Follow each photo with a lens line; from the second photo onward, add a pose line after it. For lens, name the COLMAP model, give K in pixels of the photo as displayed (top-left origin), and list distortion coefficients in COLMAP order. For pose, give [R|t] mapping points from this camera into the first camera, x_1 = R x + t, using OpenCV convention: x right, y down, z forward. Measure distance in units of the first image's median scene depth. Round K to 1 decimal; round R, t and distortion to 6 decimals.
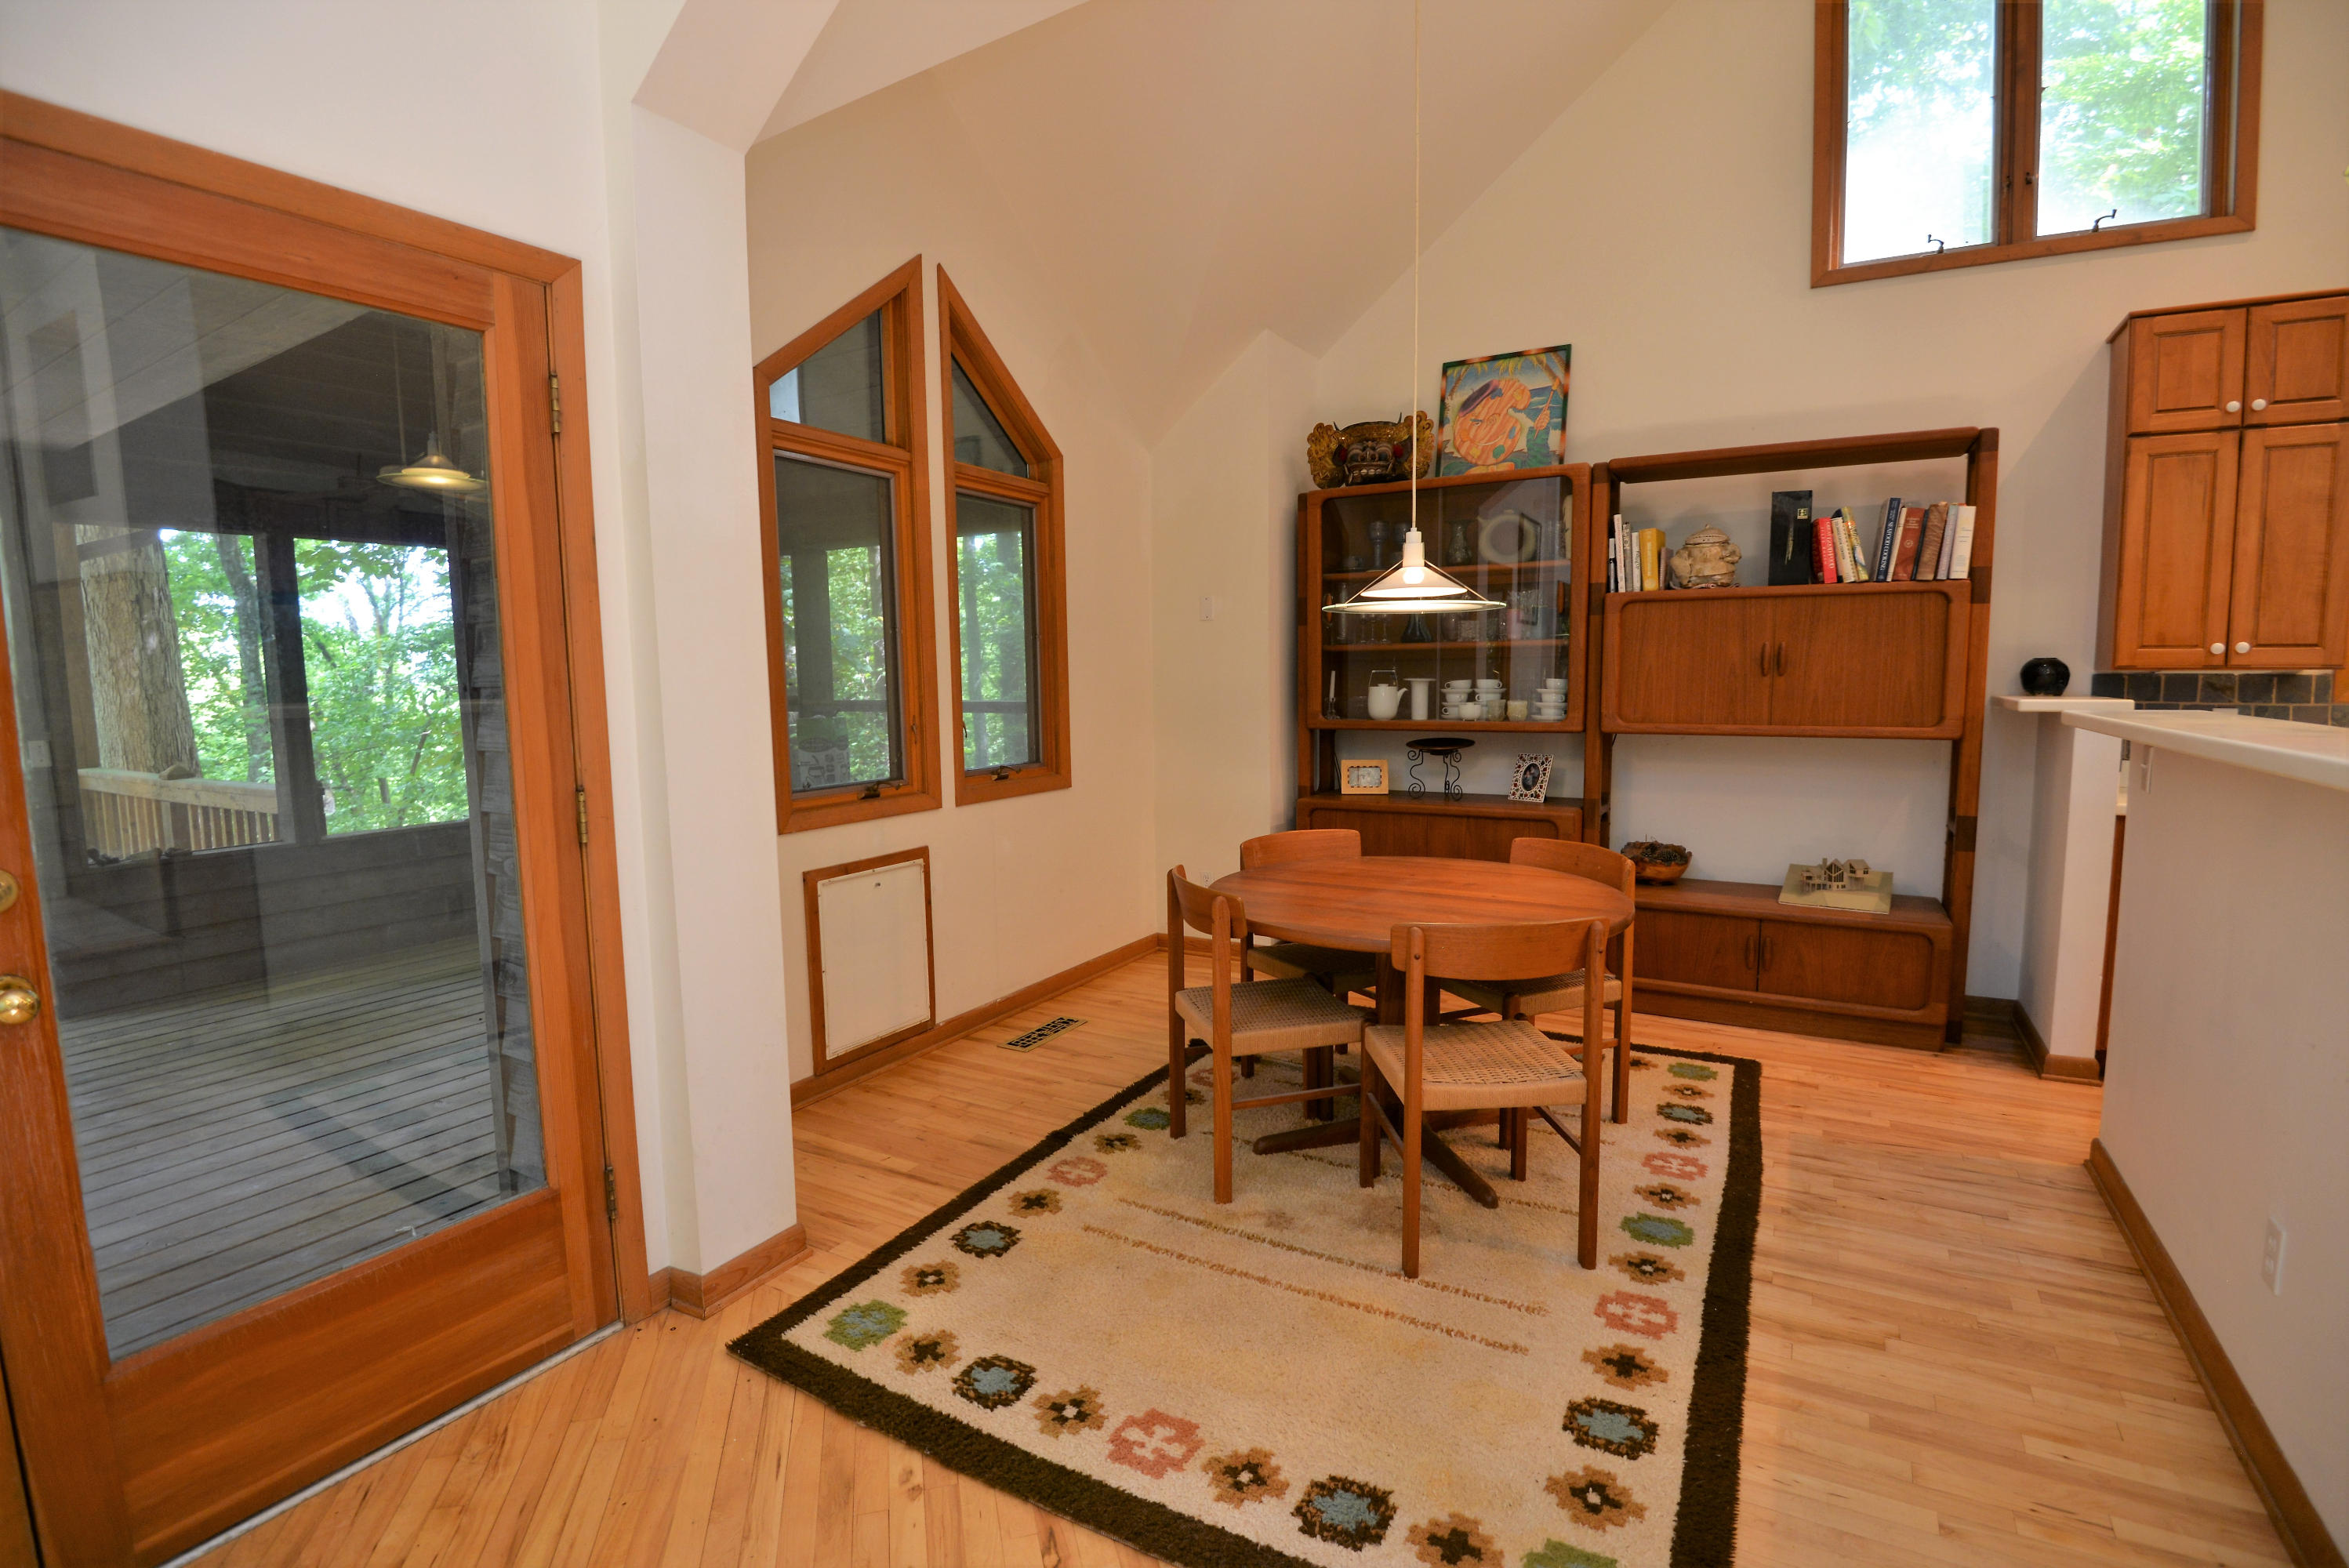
lens RADIAL K [[1091.3, 0, 1176.1], [0, 1091.3, 788.6], [0, 0, 1]] dist [0.000365, -0.027812]
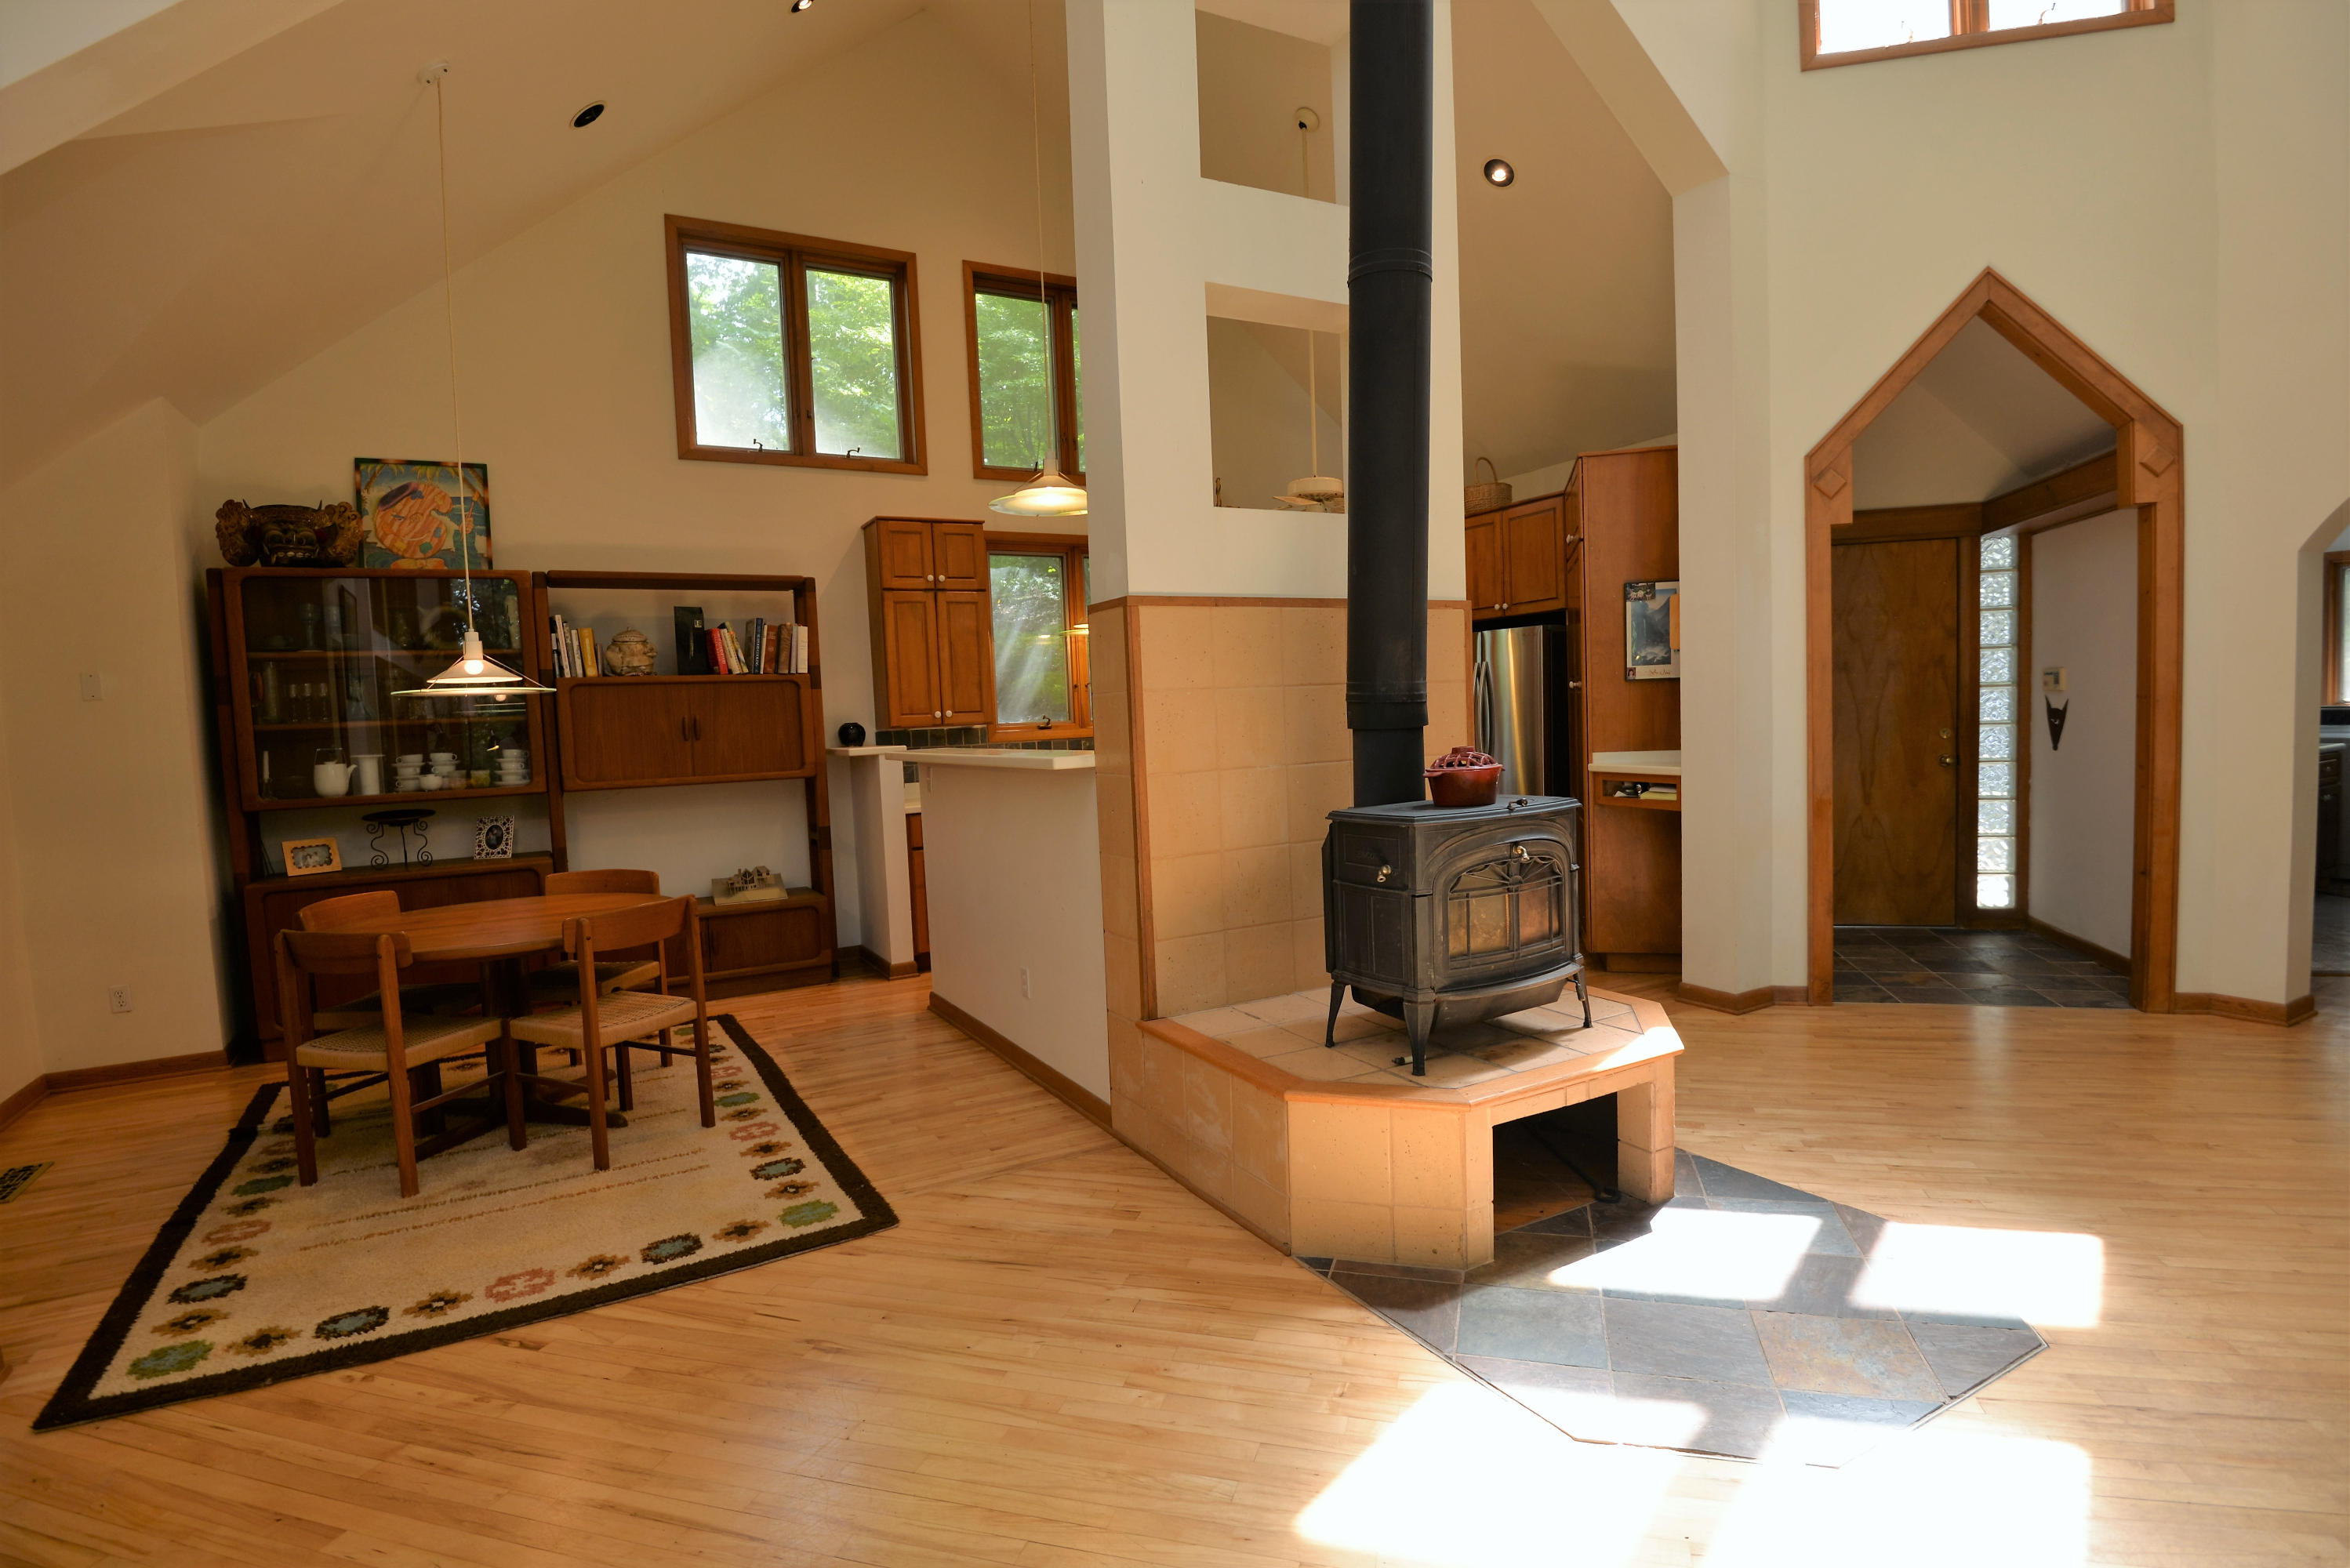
lens RADIAL K [[1158.5, 0, 1195.5], [0, 1158.5, 789.6], [0, 0, 1]] dist [0.000733, -0.034346]
pose [[0.504401, -0.065499, 0.860982, -0.404150], [0.125232, 0.992125, 0.002109, 0.035099], [-0.854340, 0.106759, 0.508631, -0.283282]]
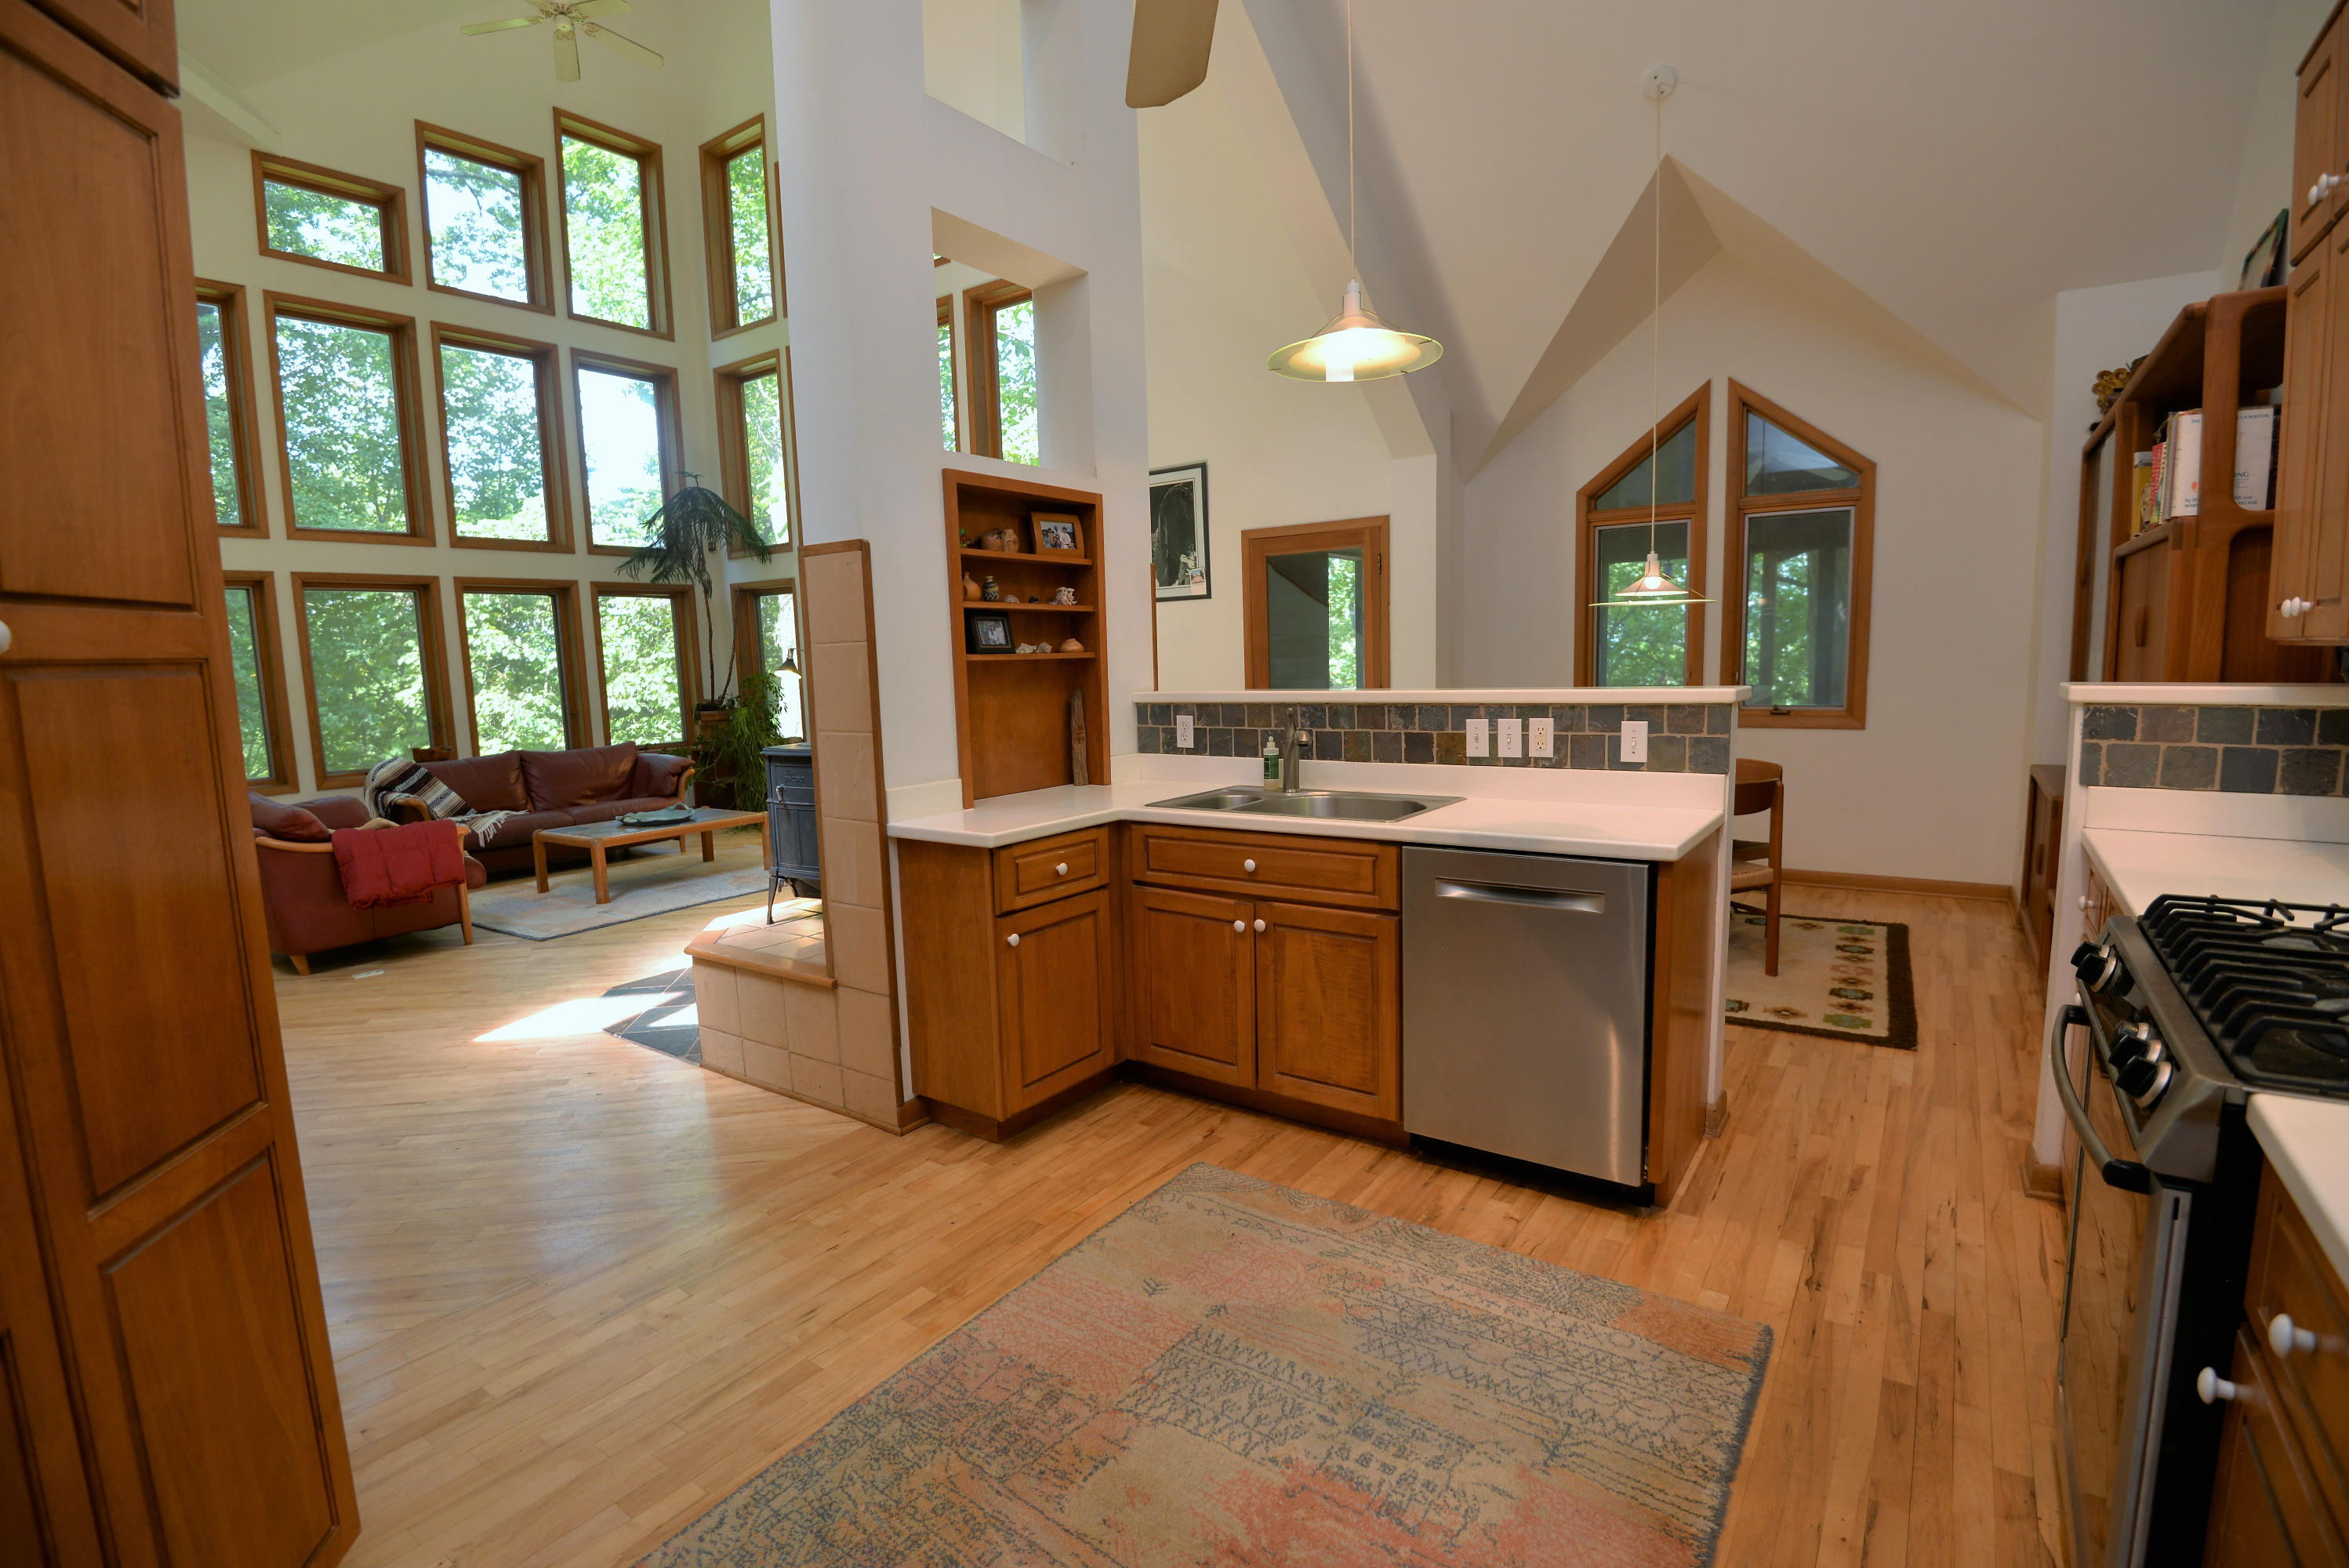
lens RADIAL K [[1091.3, 0, 1176.1], [0, 1091.3, 788.6], [0, 0, 1]] dist [0.000365, -0.027812]
pose [[-0.096949, 0.135536, -0.986018, 1.455403], [-0.077681, 0.986632, 0.143259, -0.061079], [0.992253, 0.090483, -0.085124, 0.392398]]
